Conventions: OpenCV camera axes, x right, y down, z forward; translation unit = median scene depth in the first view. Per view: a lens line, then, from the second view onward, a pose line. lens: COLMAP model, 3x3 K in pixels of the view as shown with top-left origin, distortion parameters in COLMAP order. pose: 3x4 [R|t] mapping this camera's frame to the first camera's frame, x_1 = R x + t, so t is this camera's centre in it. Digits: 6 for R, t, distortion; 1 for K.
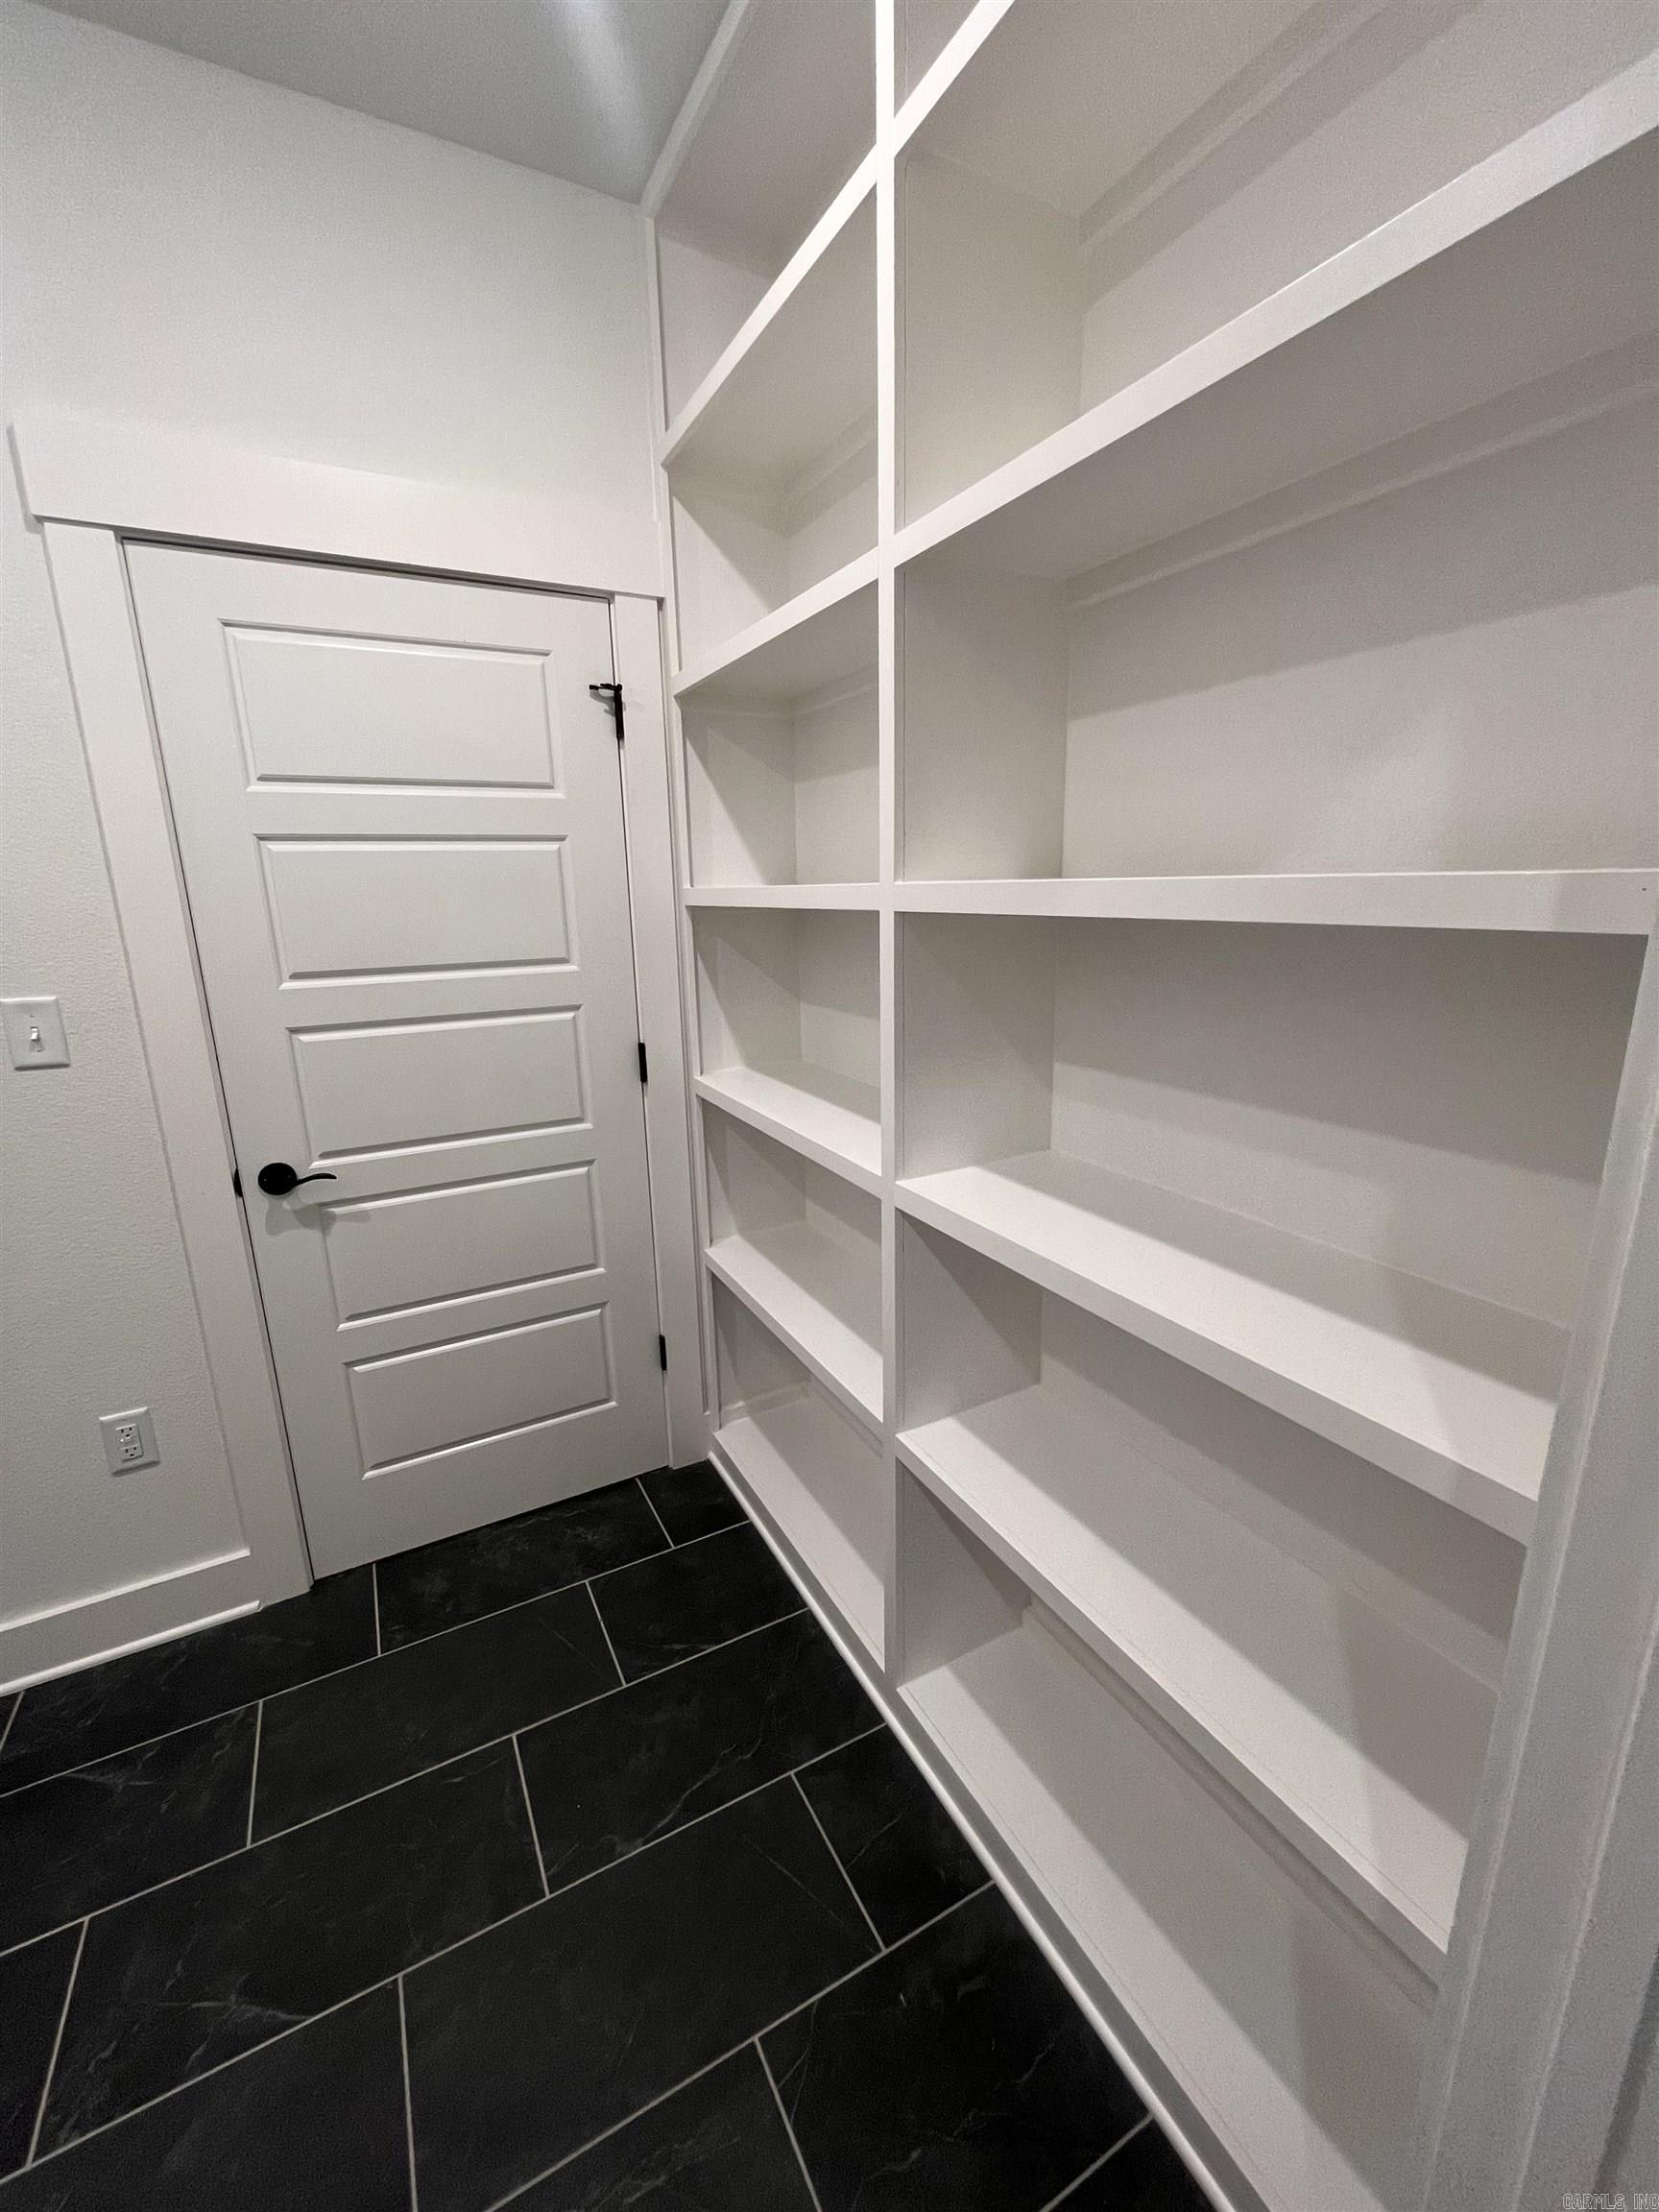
lens RADIAL K [[892.1, 0, 825.5], [0, 892.1, 1105.5], [0, 0, 1]] dist [-0.003412, -0.000124]
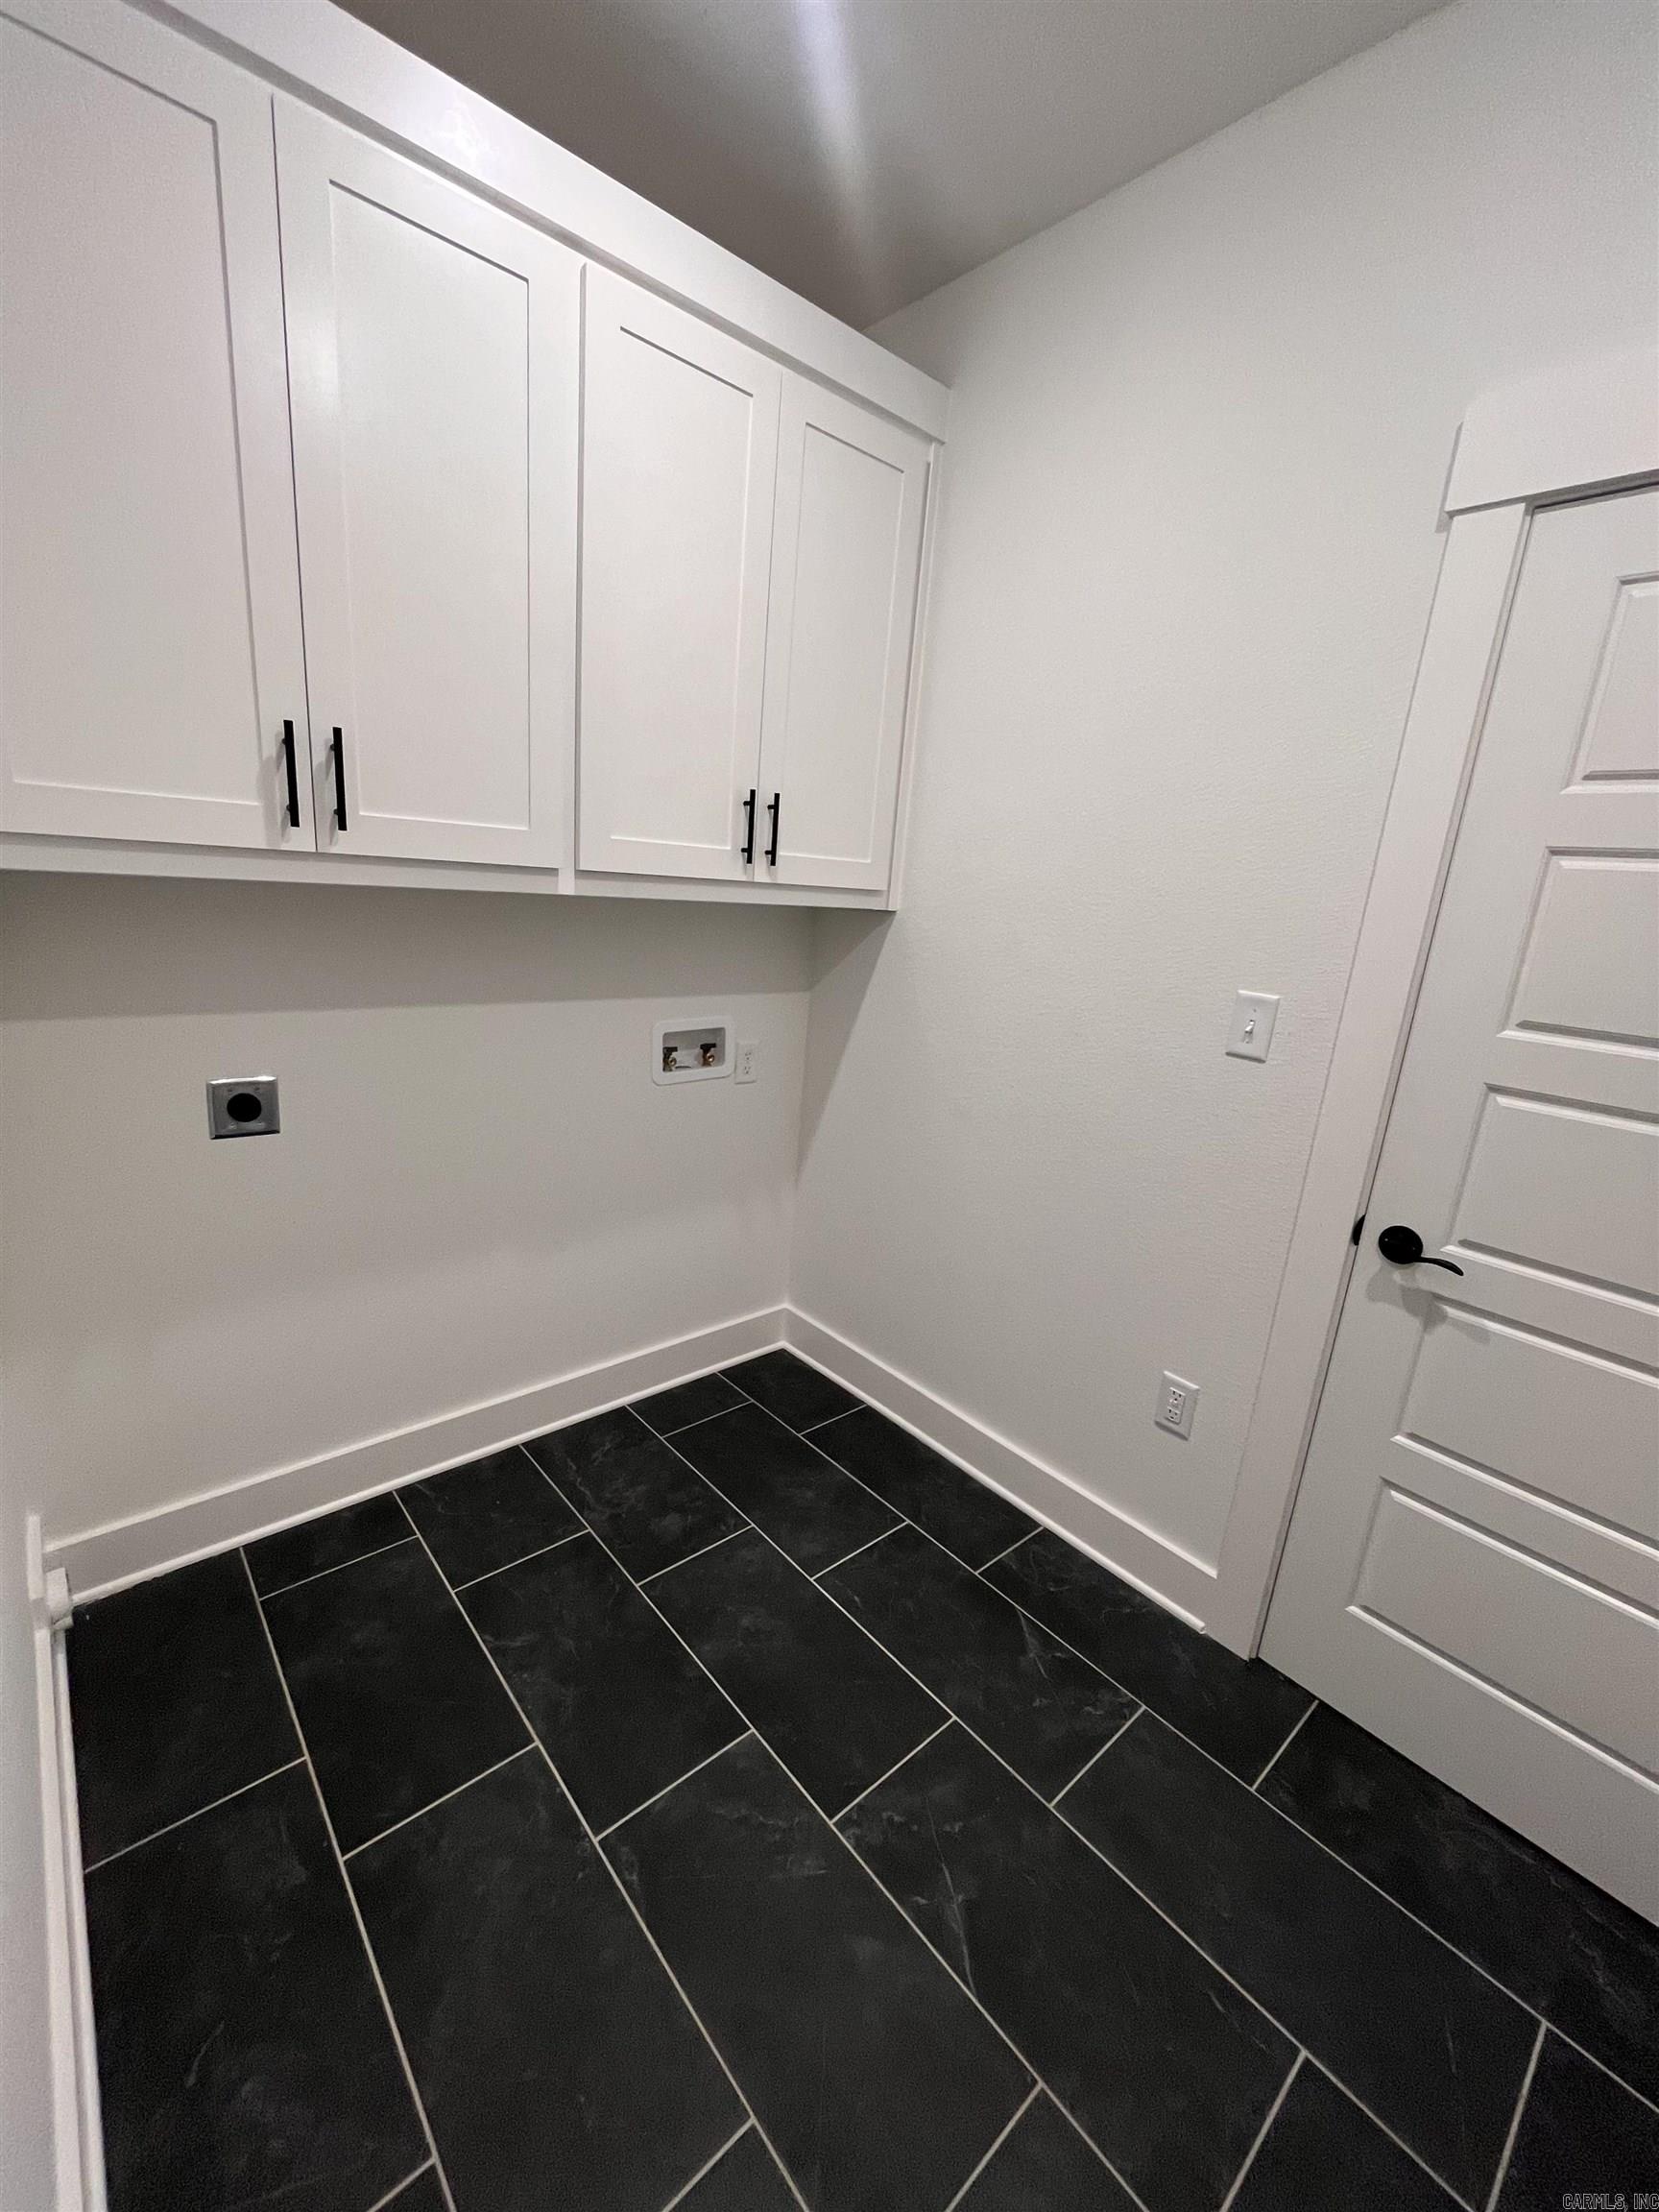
lens RADIAL K [[892.1, 0, 829.4], [0, 892.1, 1105.8], [0, 0, 1]] dist [-0.003412, -0.000124]
pose [[0.219718, 0.278844, -0.934864, 0.029946], [-0.311018, 0.928298, 0.203788, -0.045608], [0.924658, 0.245984, 0.290689, 0.205381]]
